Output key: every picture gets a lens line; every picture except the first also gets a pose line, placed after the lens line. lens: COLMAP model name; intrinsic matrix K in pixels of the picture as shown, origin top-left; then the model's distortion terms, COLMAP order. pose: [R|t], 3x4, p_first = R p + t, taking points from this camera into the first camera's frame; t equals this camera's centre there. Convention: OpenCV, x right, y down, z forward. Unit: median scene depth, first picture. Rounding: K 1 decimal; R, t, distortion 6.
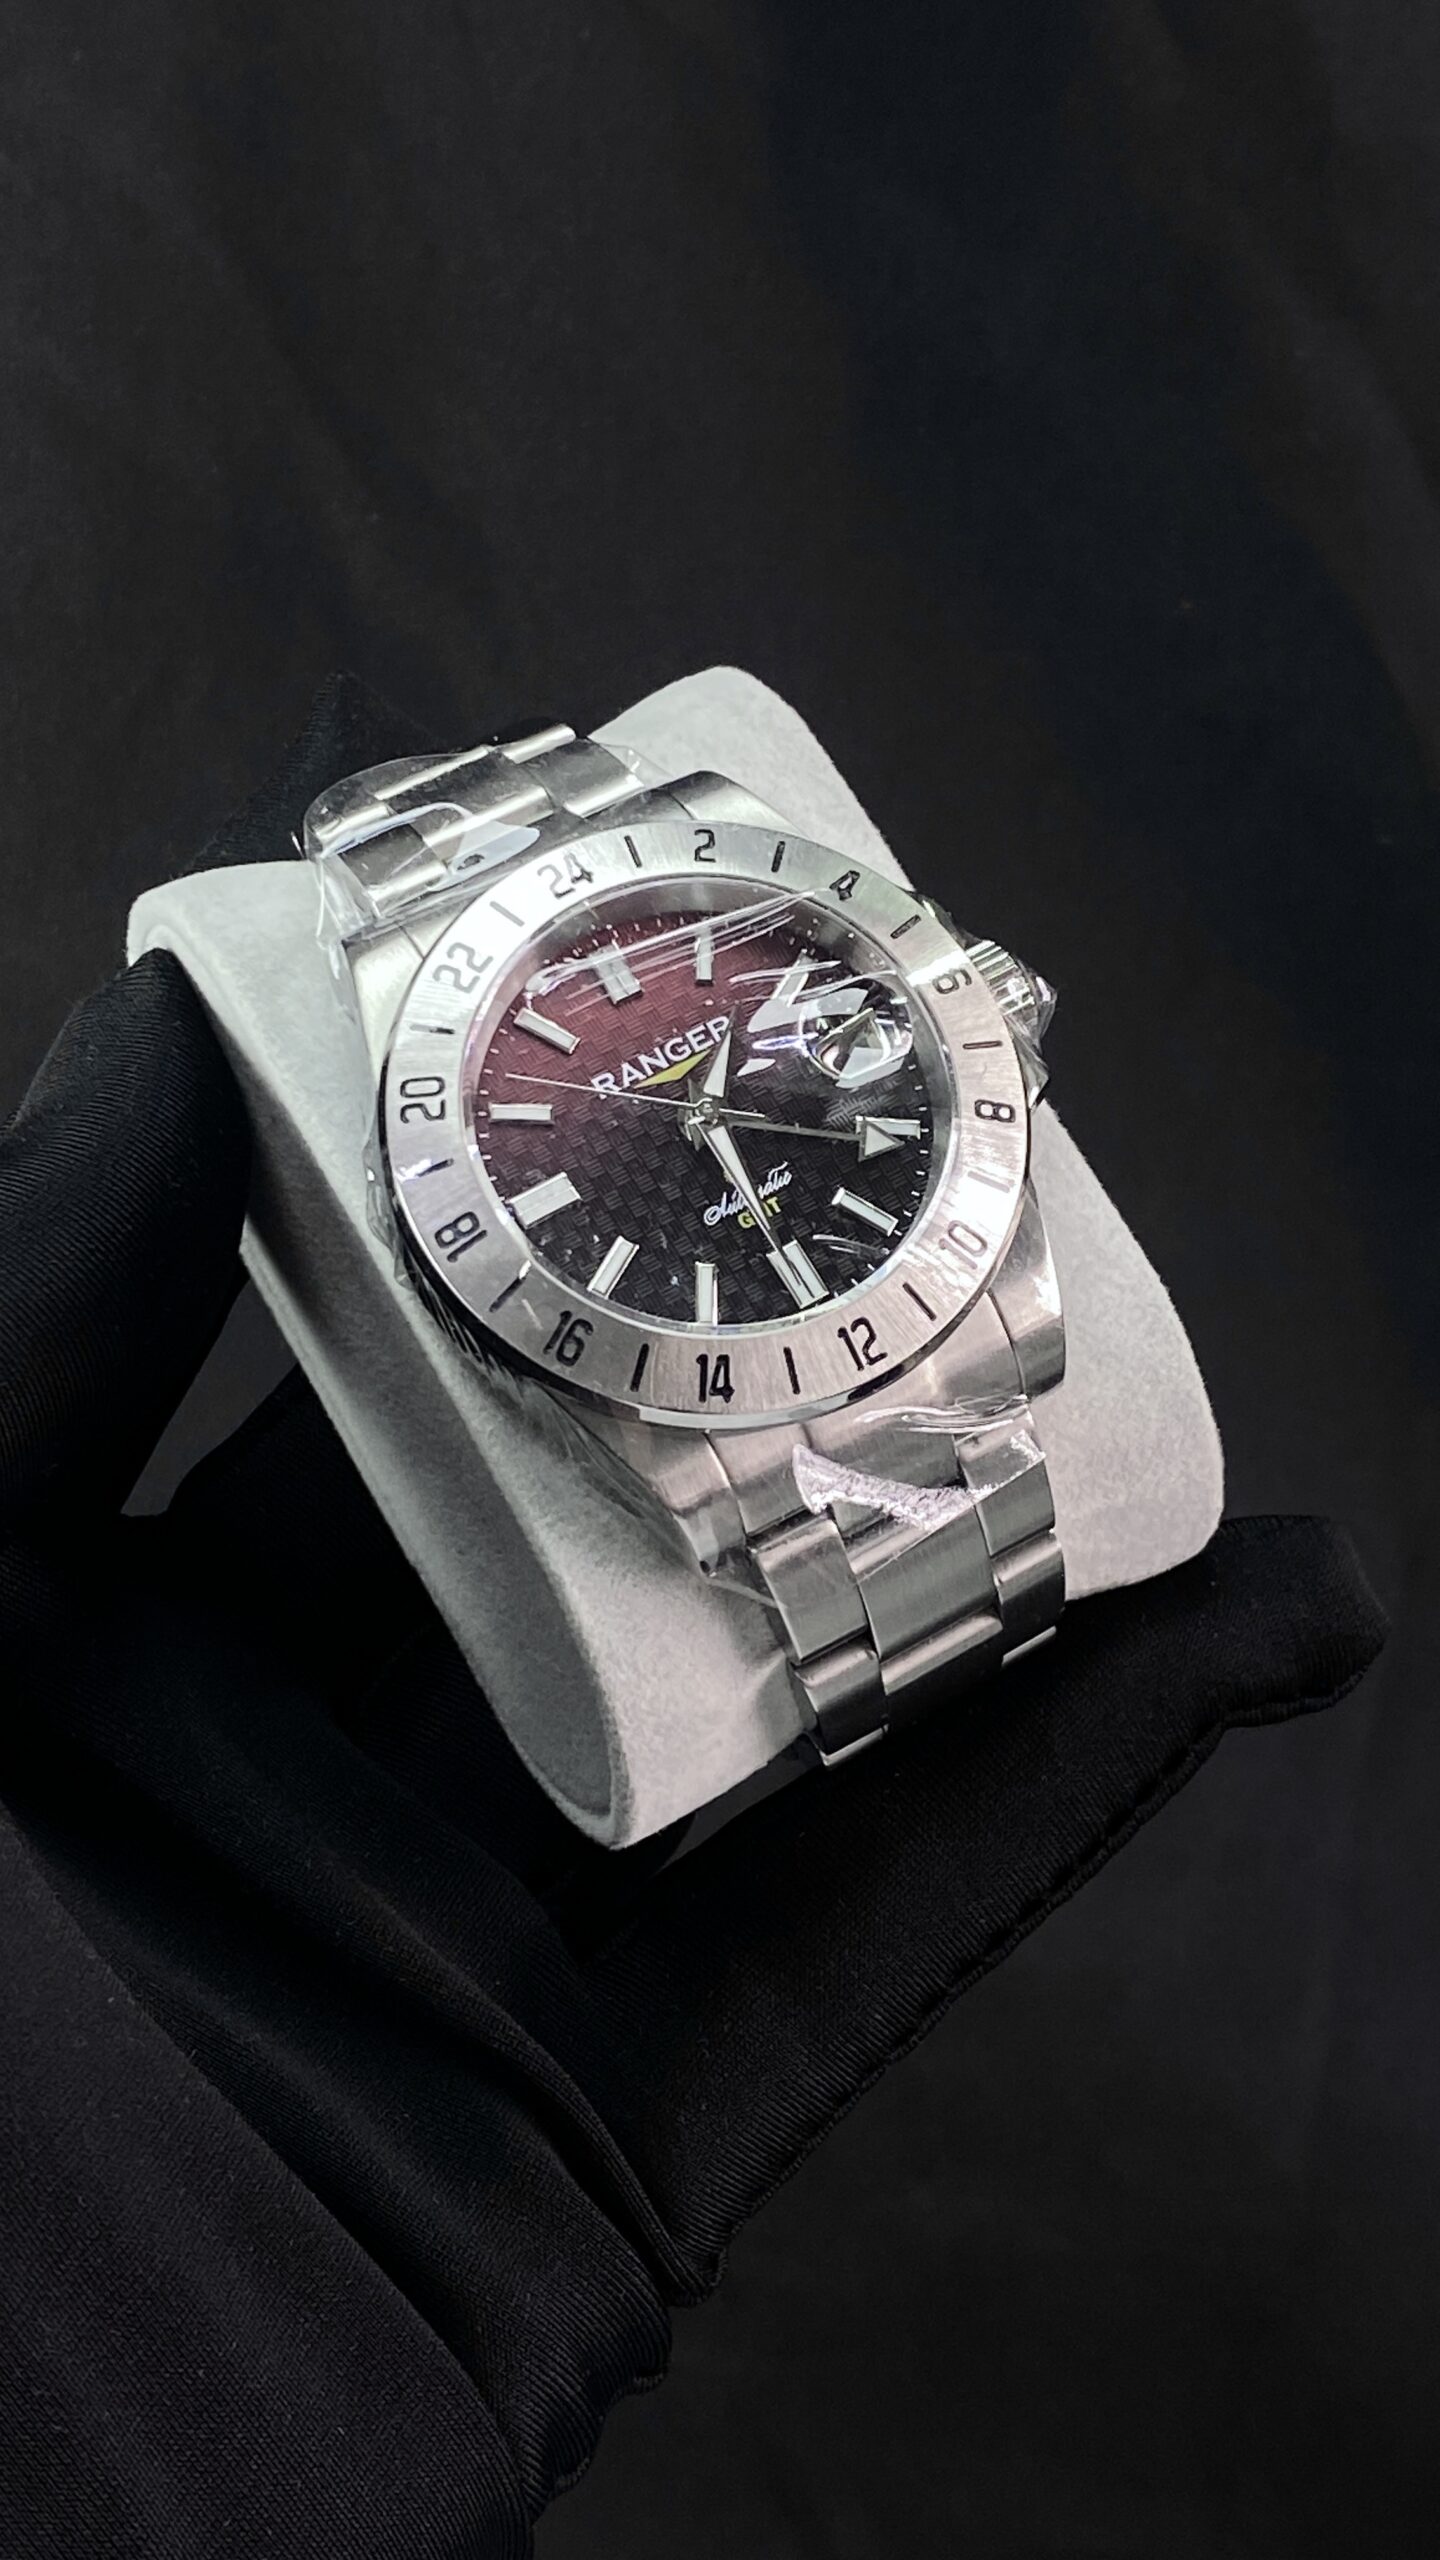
lens RADIAL K [[3499.6, 0, 720.0], [0, 3499.6, 1280.0], [0, 0, 1]] dist [-0.001360, -0.001782]
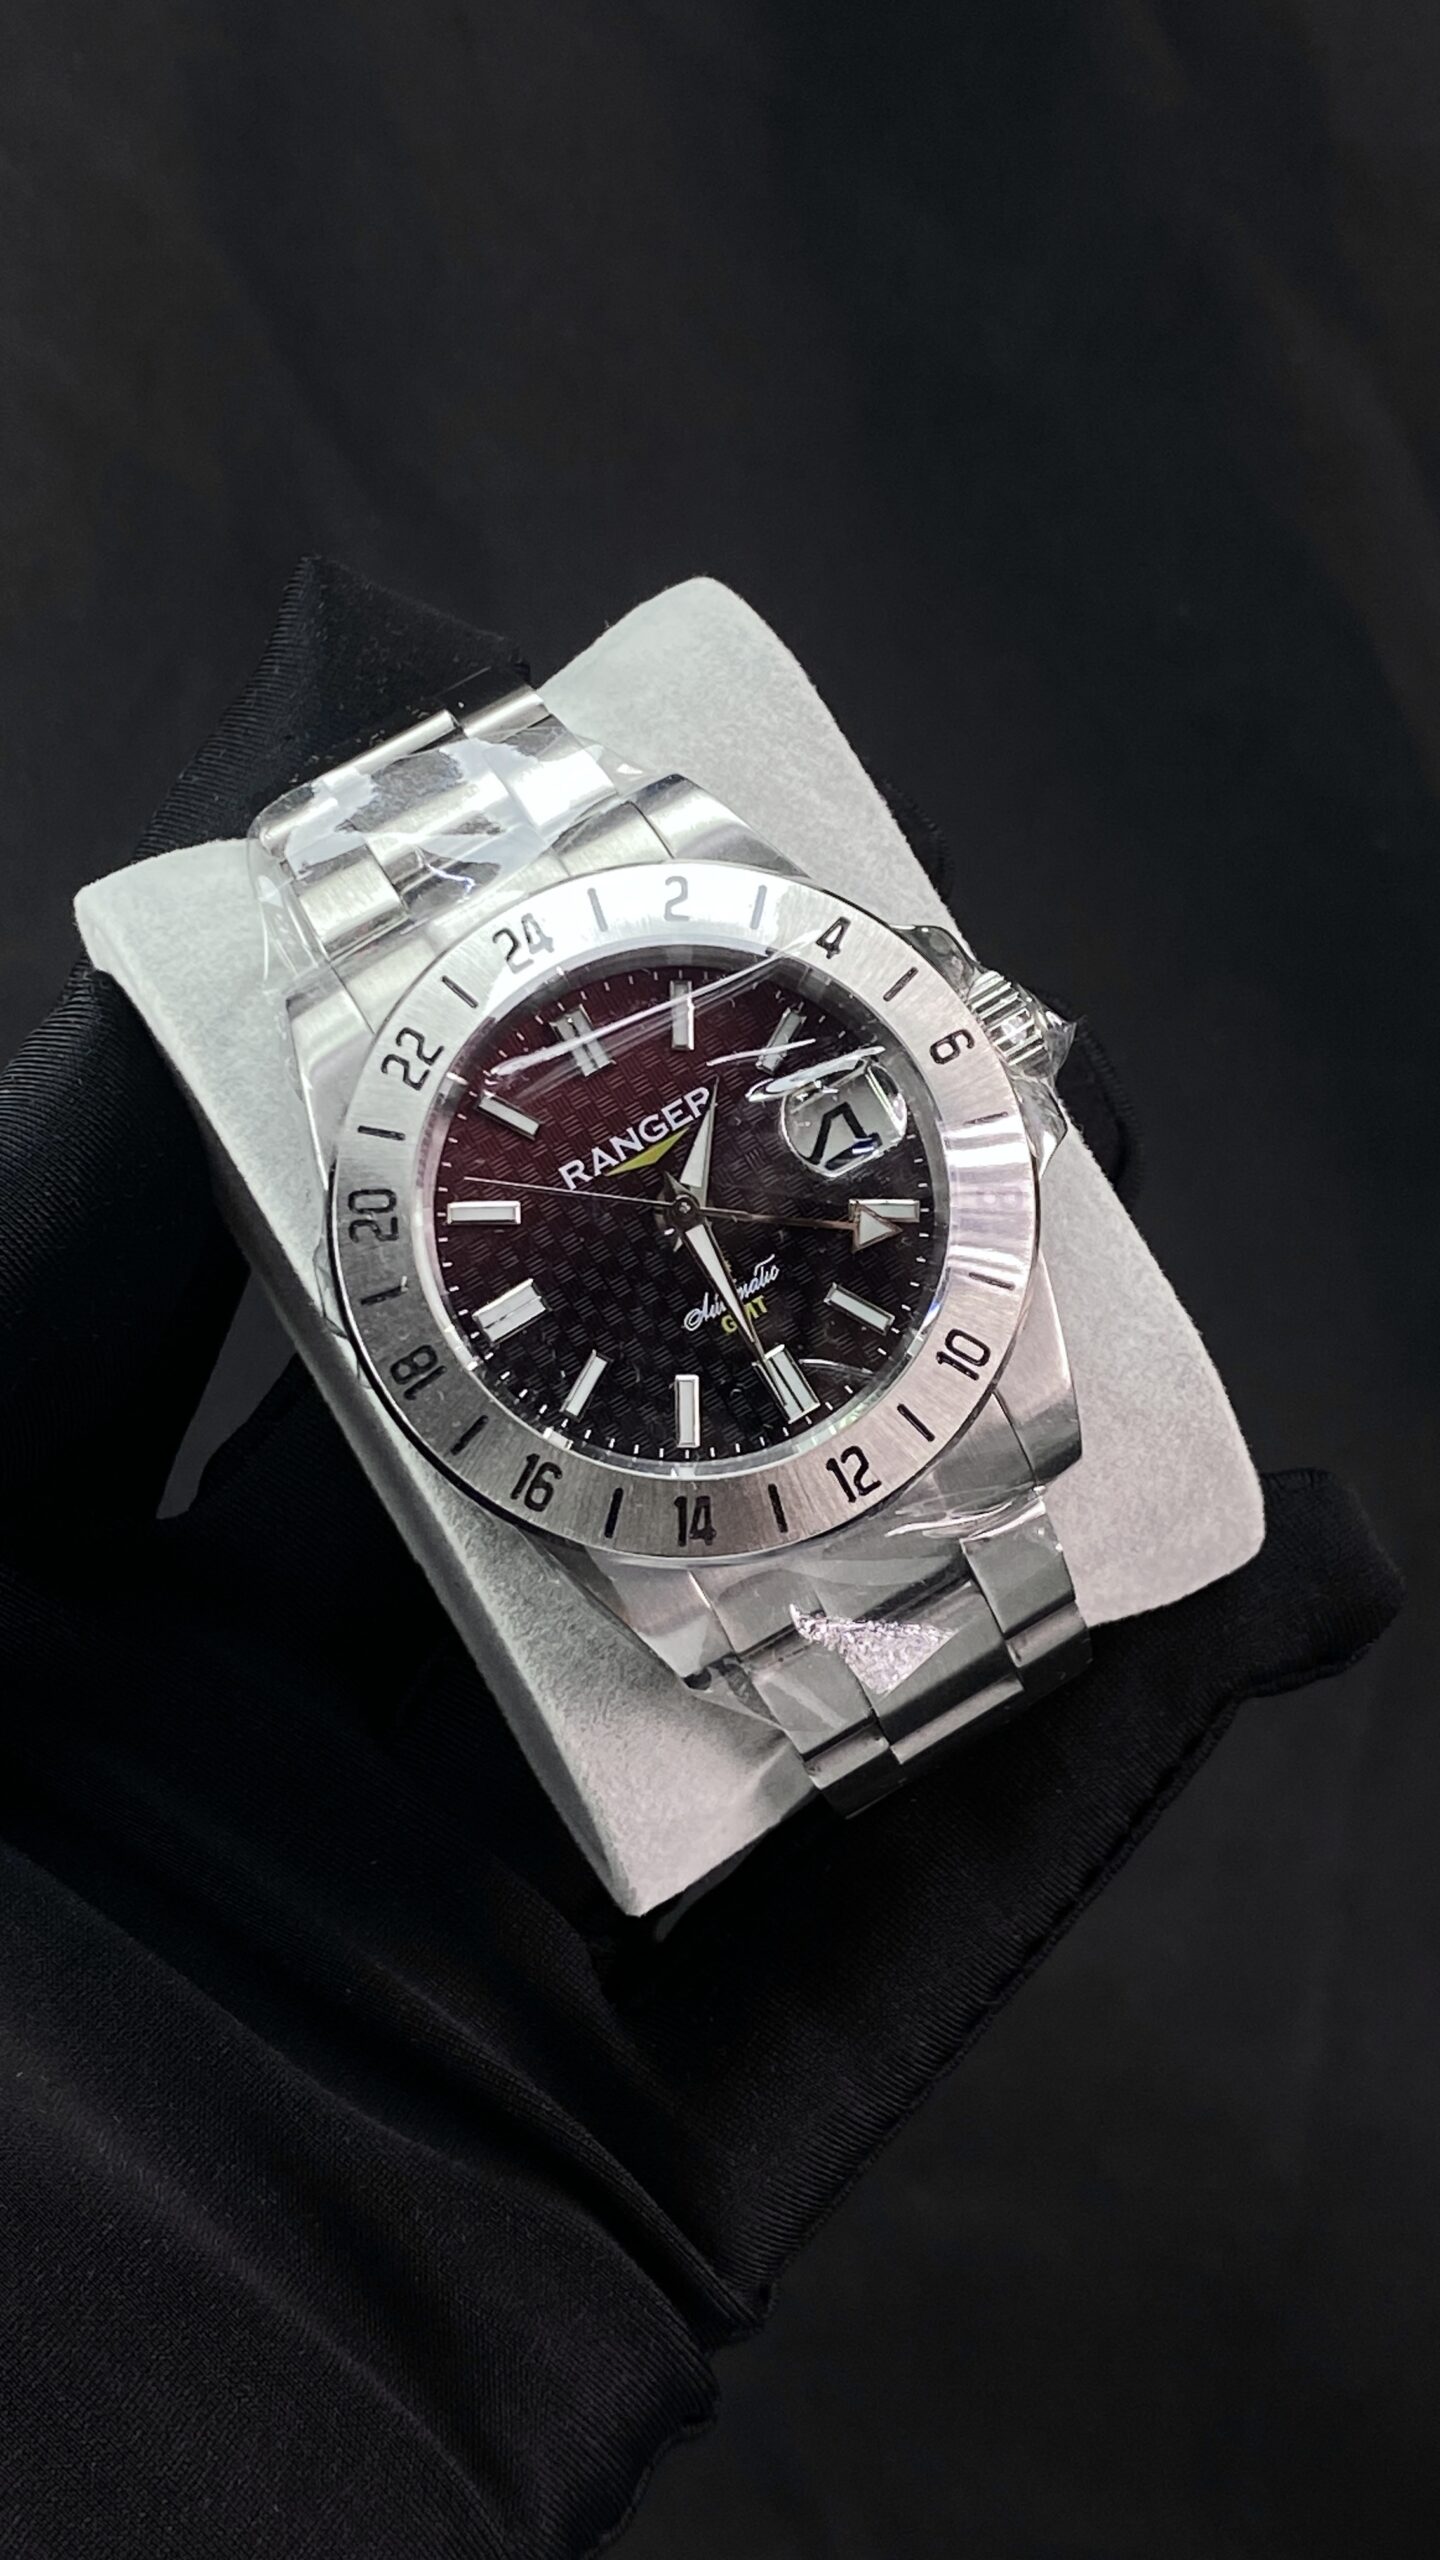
lens RADIAL K [[3499.6, 0, 720.0], [0, 3499.6, 1280.0], [0, 0, 1]] dist [-0.001360, -0.001782]
pose [[0.998298, -0.019468, -0.054968, 0.055262], [0.030618, 0.977228, 0.209969, -0.220156], [0.049628, -0.211295, 0.976162, 0.099144]]
